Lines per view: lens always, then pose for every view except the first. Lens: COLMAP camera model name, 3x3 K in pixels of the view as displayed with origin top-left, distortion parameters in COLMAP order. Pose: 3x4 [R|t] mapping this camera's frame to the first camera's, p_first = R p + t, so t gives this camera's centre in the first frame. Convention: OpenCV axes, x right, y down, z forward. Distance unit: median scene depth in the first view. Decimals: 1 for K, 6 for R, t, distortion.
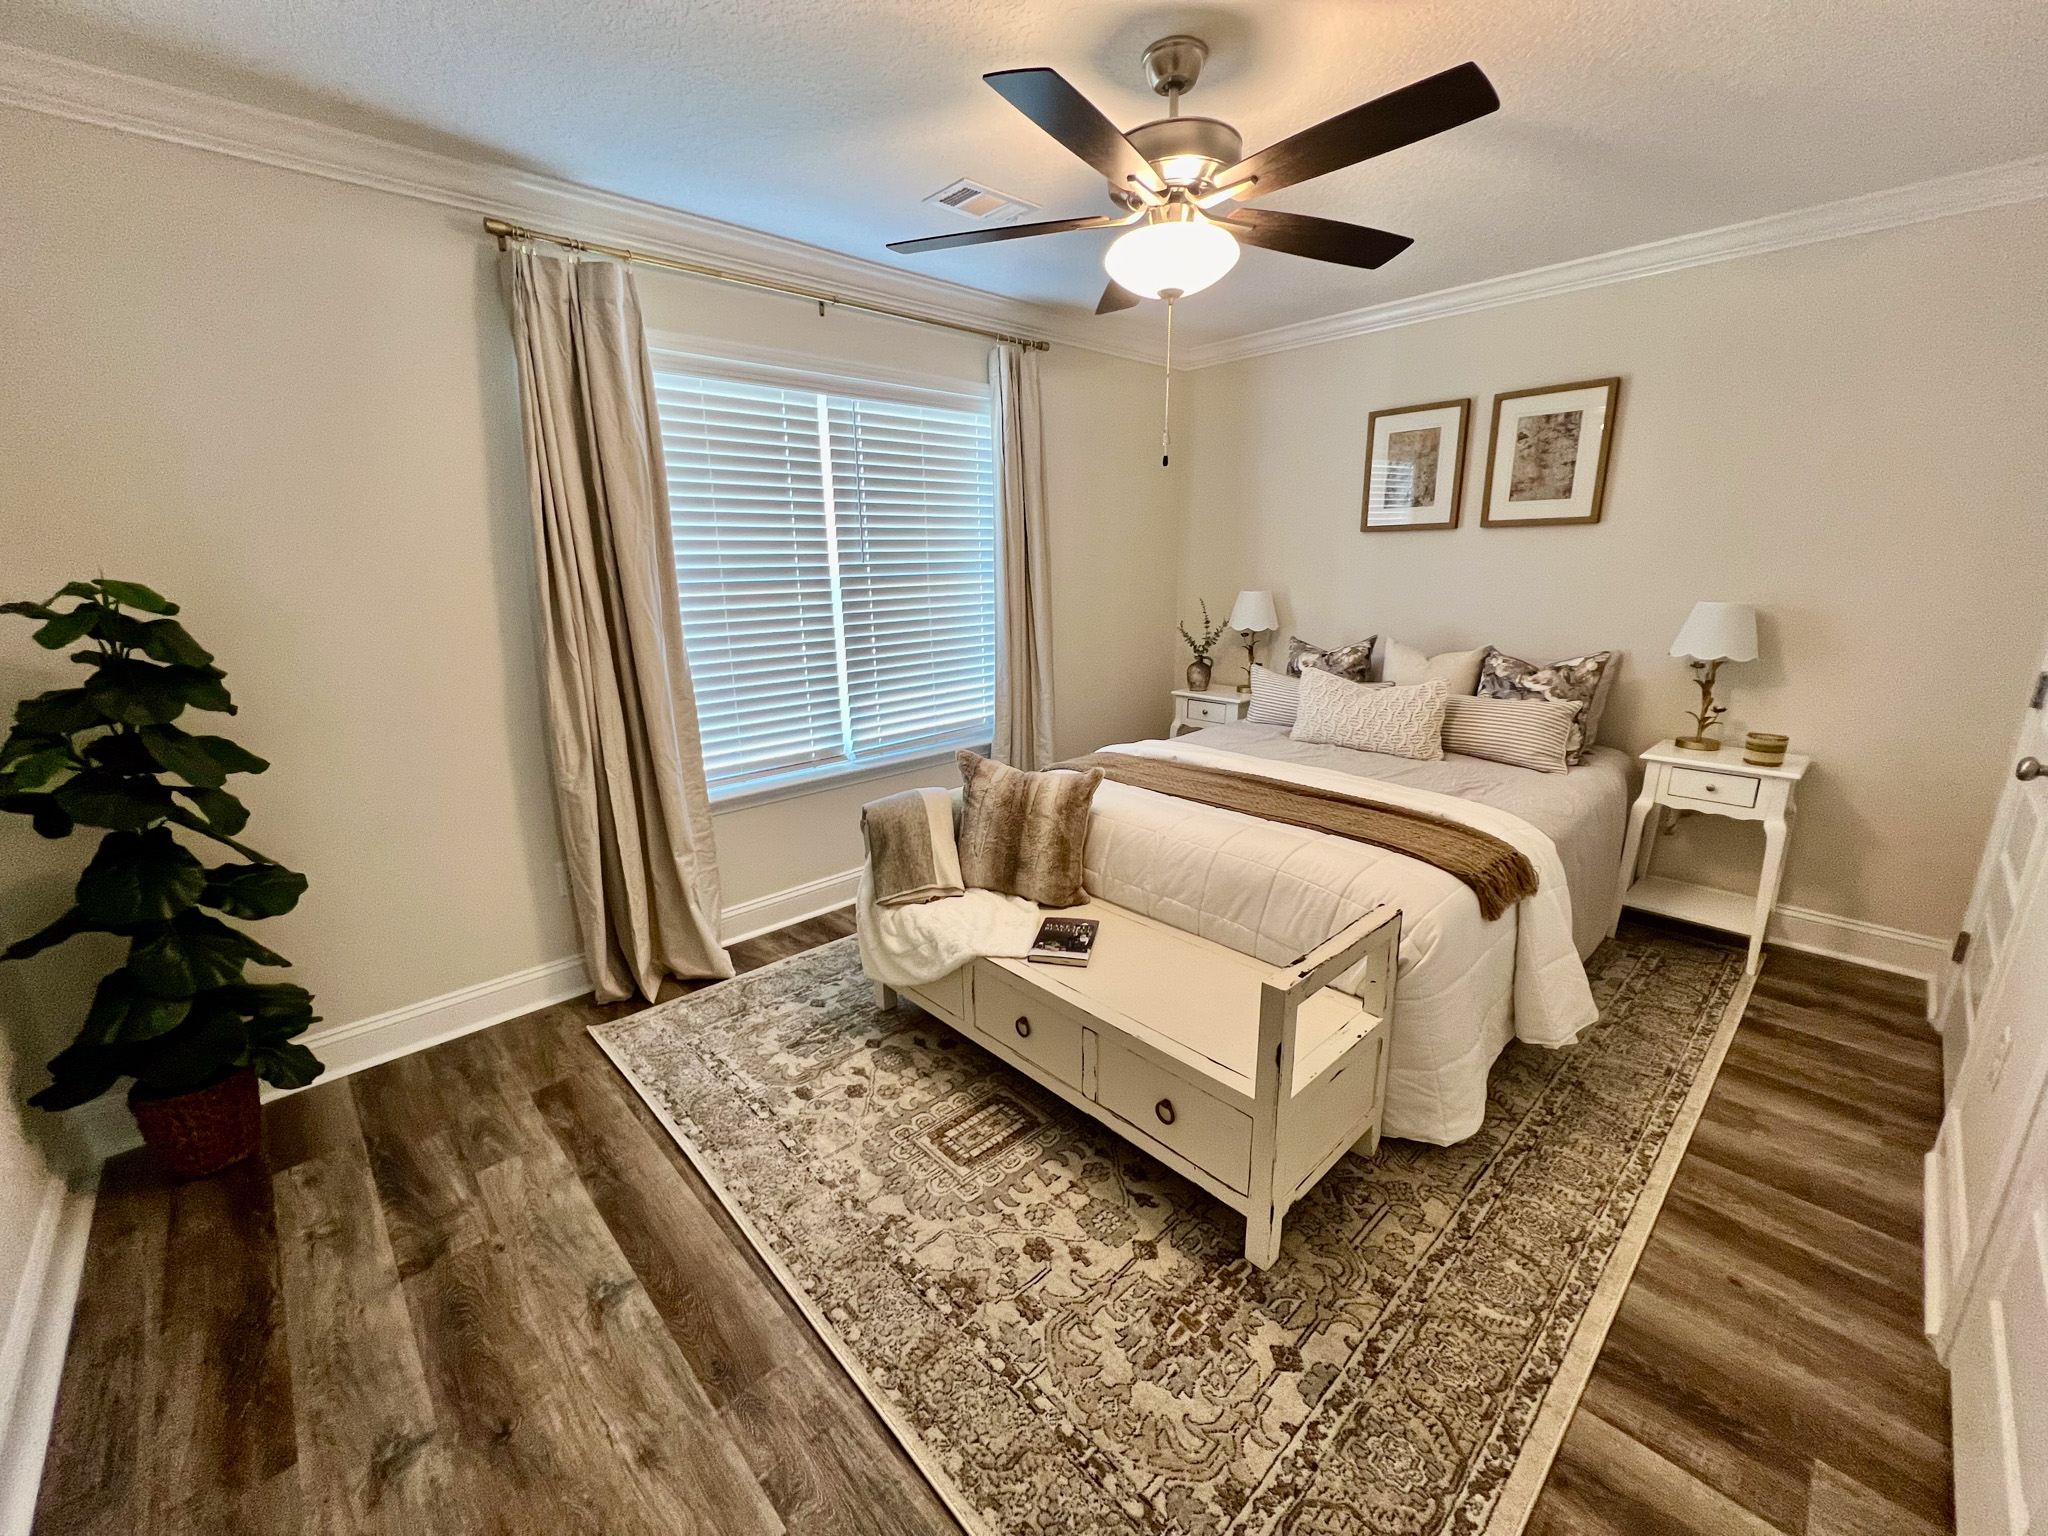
lens RADIAL K [[821.9, 0, 1022.2], [0, 821.9, 771.9], [0, 0, 1]] dist [-0.000731, 0.000567]
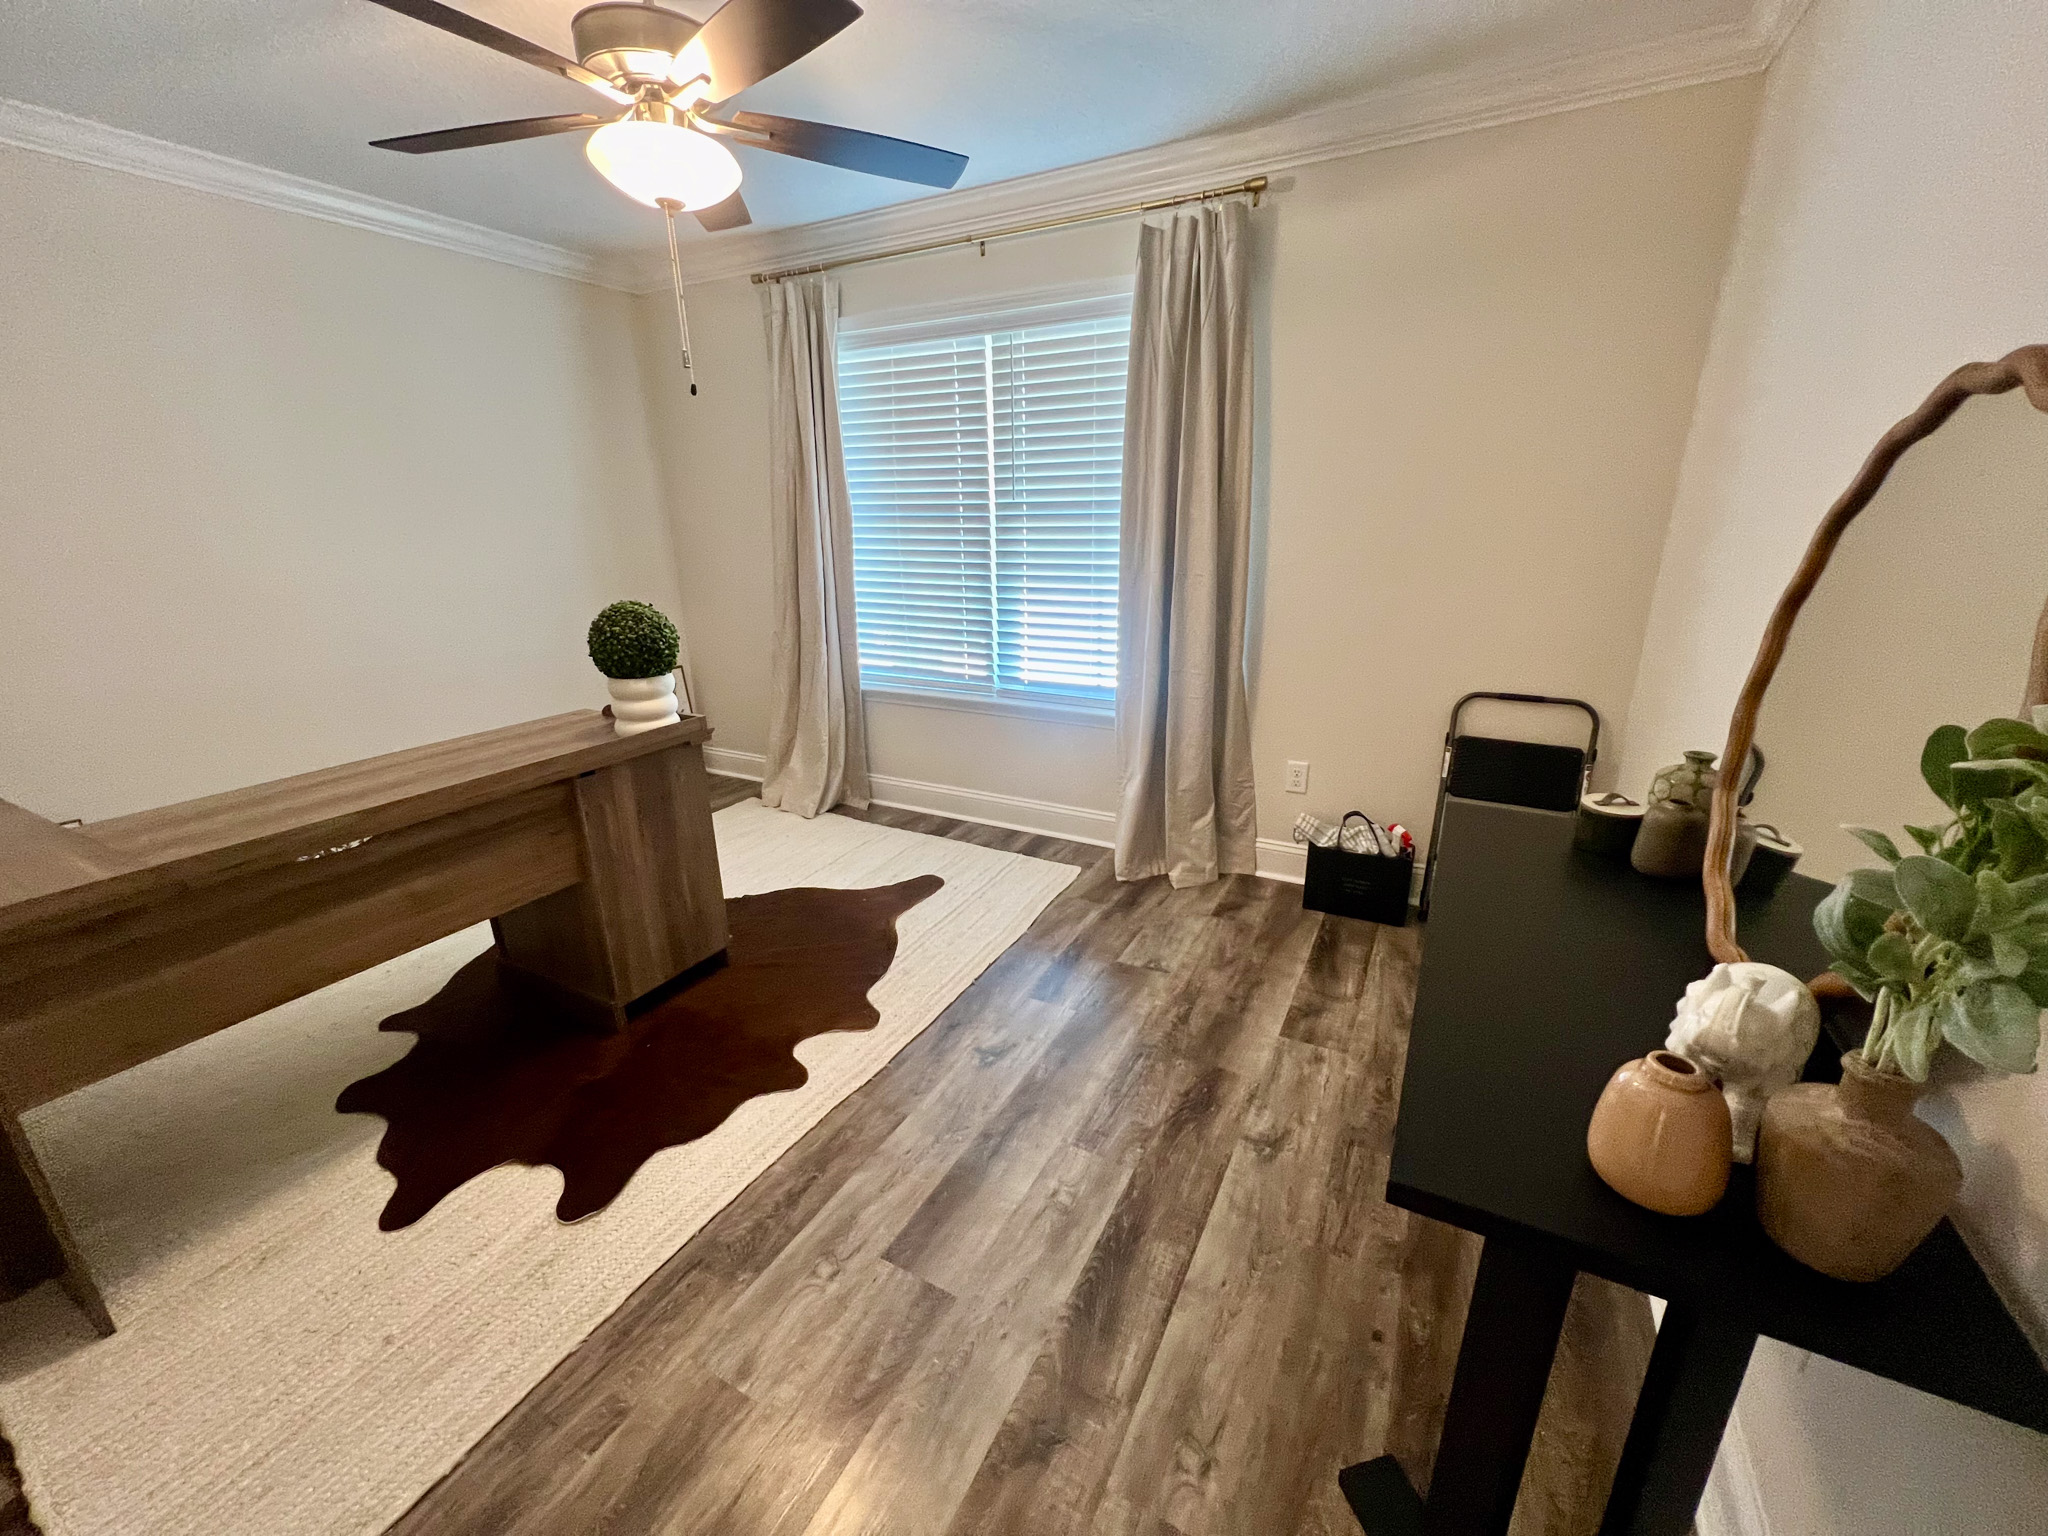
lens RADIAL K [[821.9, 0, 1022.2], [0, 821.9, 771.9], [0, 0, 1]] dist [-0.000731, 0.000567]
pose [[0.313502, 0.303143, -0.899901, 0.868929], [-0.235679, 0.942863, 0.235511, -0.192670], [0.919876, 0.138255, 0.367034, 0.733884]]
